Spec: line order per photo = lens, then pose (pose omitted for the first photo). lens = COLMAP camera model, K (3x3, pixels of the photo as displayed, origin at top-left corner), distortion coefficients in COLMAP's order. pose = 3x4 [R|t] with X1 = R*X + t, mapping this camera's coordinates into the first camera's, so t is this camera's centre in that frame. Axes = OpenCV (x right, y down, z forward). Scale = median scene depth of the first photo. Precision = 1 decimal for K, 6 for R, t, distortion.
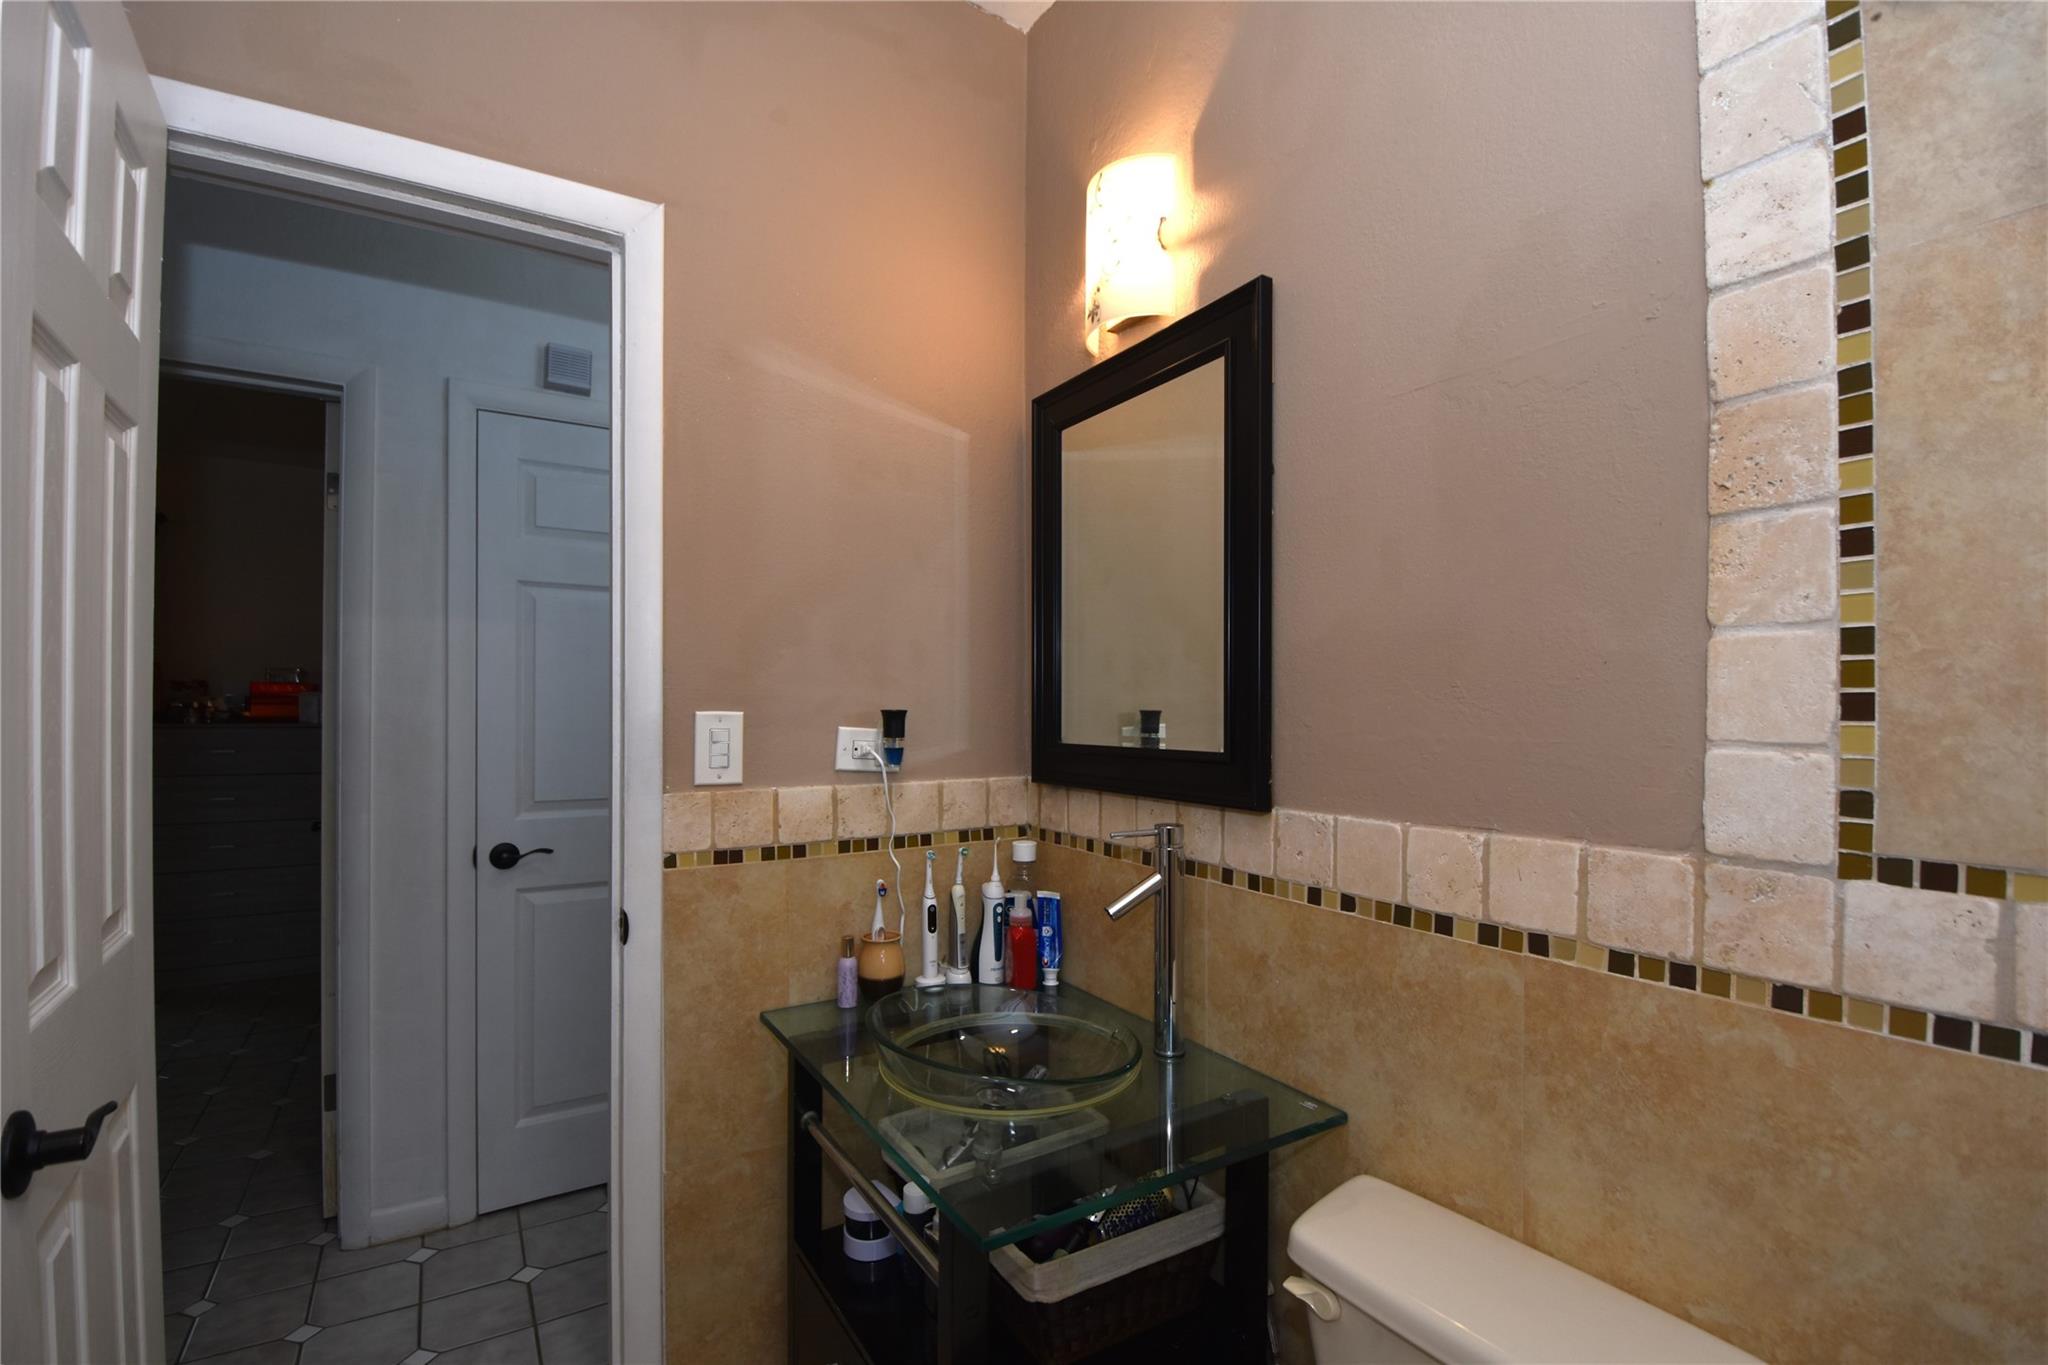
lens RADIAL K [[916.4, 0, 1032.3], [0, 916.4, 703.1], [0, 0, 1]] dist [0.005110, -0.016193]
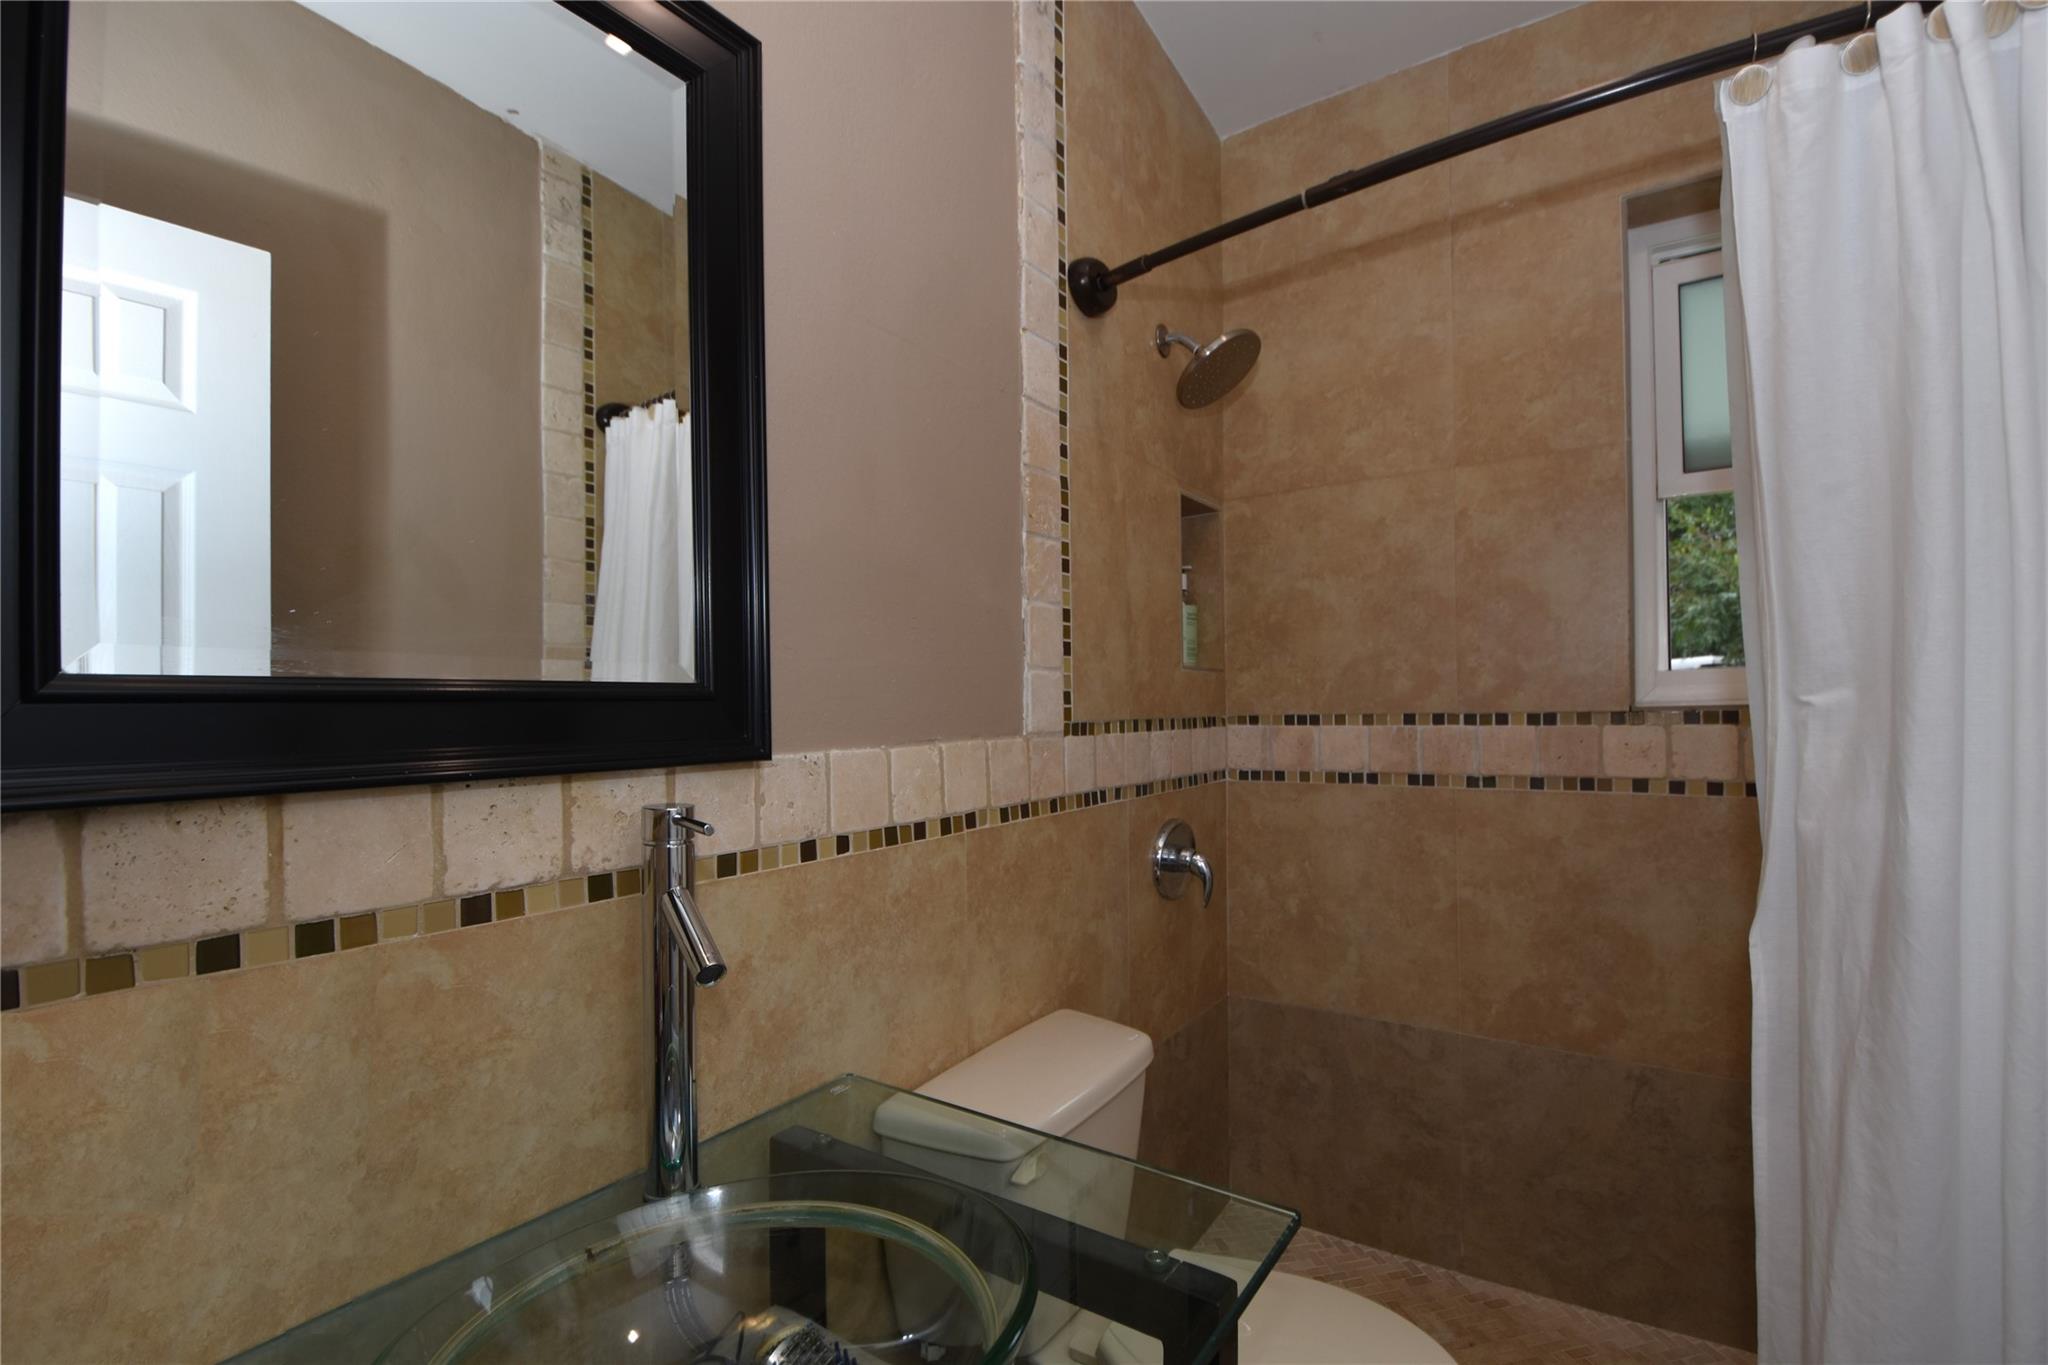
lens RADIAL K [[949.7, 0, 1030.1], [0, 949.7, 708.3], [0, 0, 1]] dist [0.003537, -0.018374]
pose [[-0.427325, 0.003462, 0.904091, -0.702726], [0.006208, 0.999980, -0.000895, 0.102082], [-0.904077, 0.005230, -0.427339, 1.478152]]
